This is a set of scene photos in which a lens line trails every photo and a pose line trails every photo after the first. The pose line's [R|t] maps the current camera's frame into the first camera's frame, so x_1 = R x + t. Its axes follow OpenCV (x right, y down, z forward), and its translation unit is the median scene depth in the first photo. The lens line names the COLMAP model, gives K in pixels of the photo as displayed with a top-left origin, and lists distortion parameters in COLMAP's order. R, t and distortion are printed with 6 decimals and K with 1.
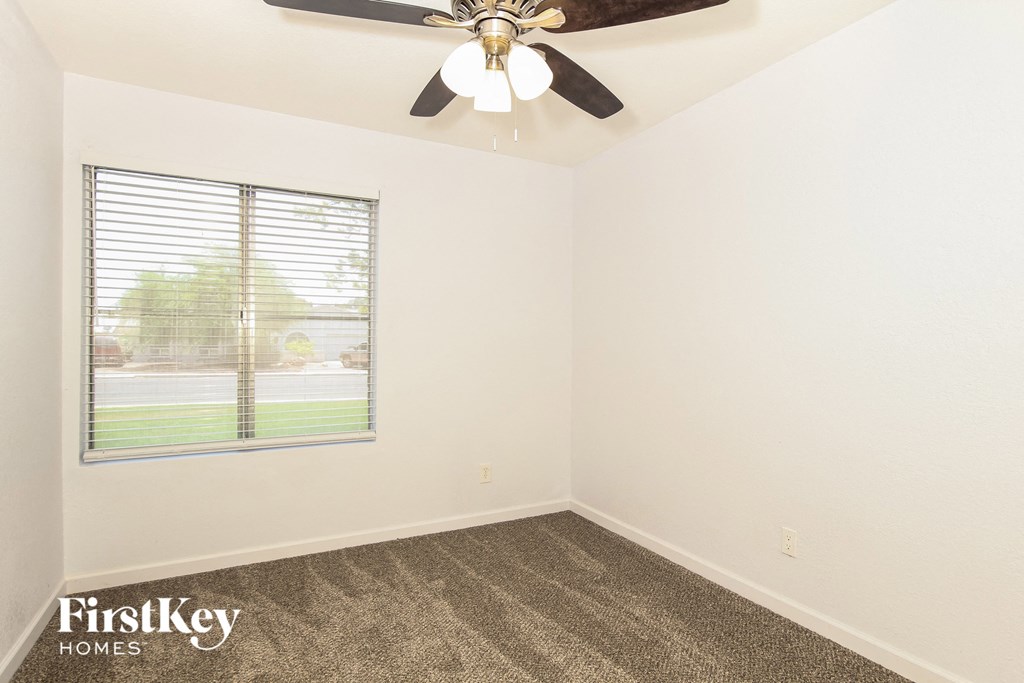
lens RADIAL K [[538.6, 0, 519.2], [0, 538.6, 345.3], [0, 0, 1]] dist [-0.000546, 0.000057]
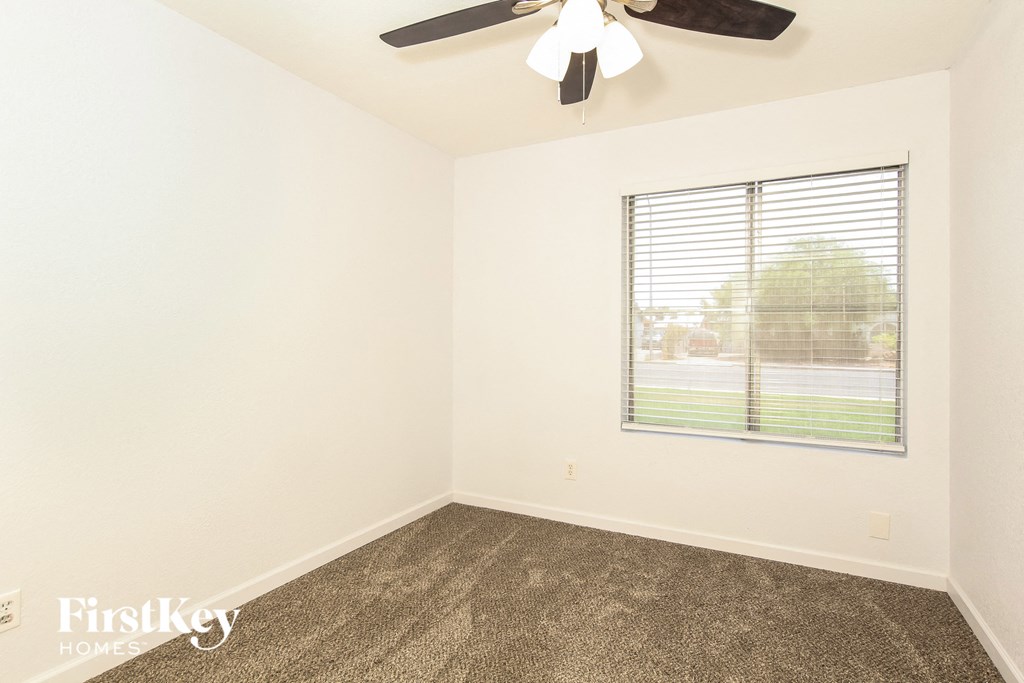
lens RADIAL K [[544.0, 0, 516.8], [0, 544.0, 340.1], [0, 0, 1]] dist [-0.005648, -0.000320]
pose [[0.565032, 0.009322, -0.825016, 0.101581], [-0.011009, 0.999932, 0.003758, 0.001583], [0.824995, 0.006959, 0.565097, 0.060139]]
